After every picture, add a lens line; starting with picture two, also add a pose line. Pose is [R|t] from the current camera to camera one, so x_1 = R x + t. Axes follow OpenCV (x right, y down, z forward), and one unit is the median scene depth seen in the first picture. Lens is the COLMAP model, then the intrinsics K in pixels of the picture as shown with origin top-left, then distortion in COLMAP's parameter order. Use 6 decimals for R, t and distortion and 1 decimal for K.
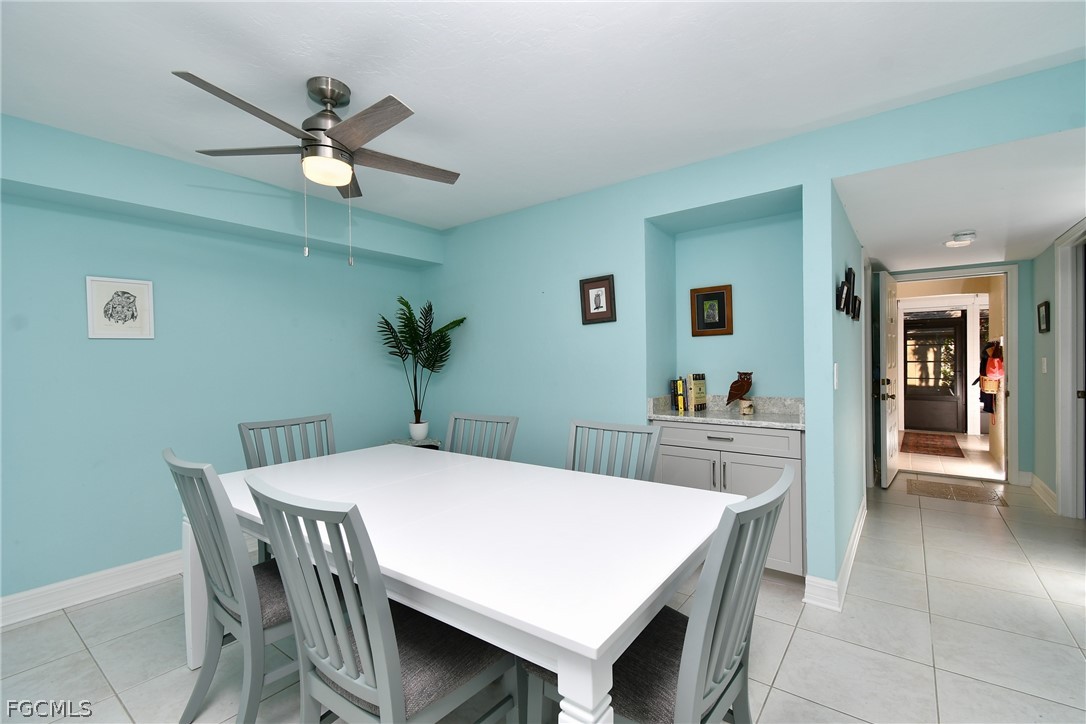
lens RADIAL K [[474.3, 0, 545.4], [0, 474.3, 364.8], [0, 0, 1]] dist [0.001899, -0.002738]
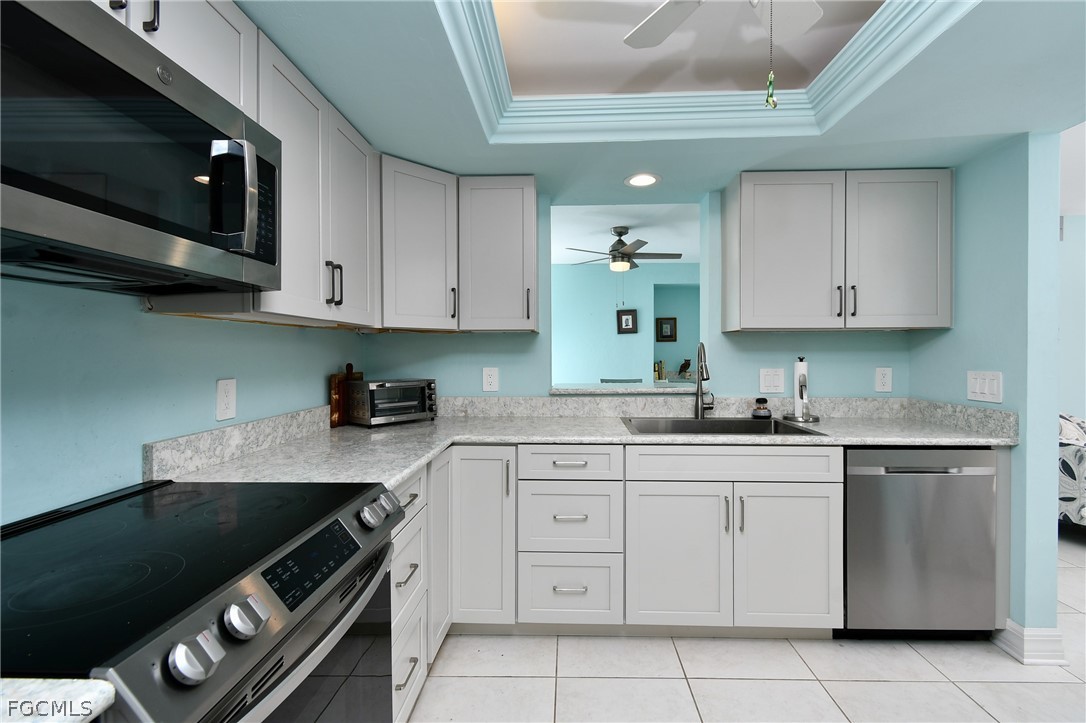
lens RADIAL K [[474.3, 0, 539.1], [0, 474.3, 358.1], [0, 0, 1]] dist [0.001899, -0.002738]
pose [[0.842877, 0.007738, 0.538051, -1.222838], [-0.000954, 0.999917, -0.012886, 0.036238], [-0.538105, 0.010348, 0.842814, -0.425753]]
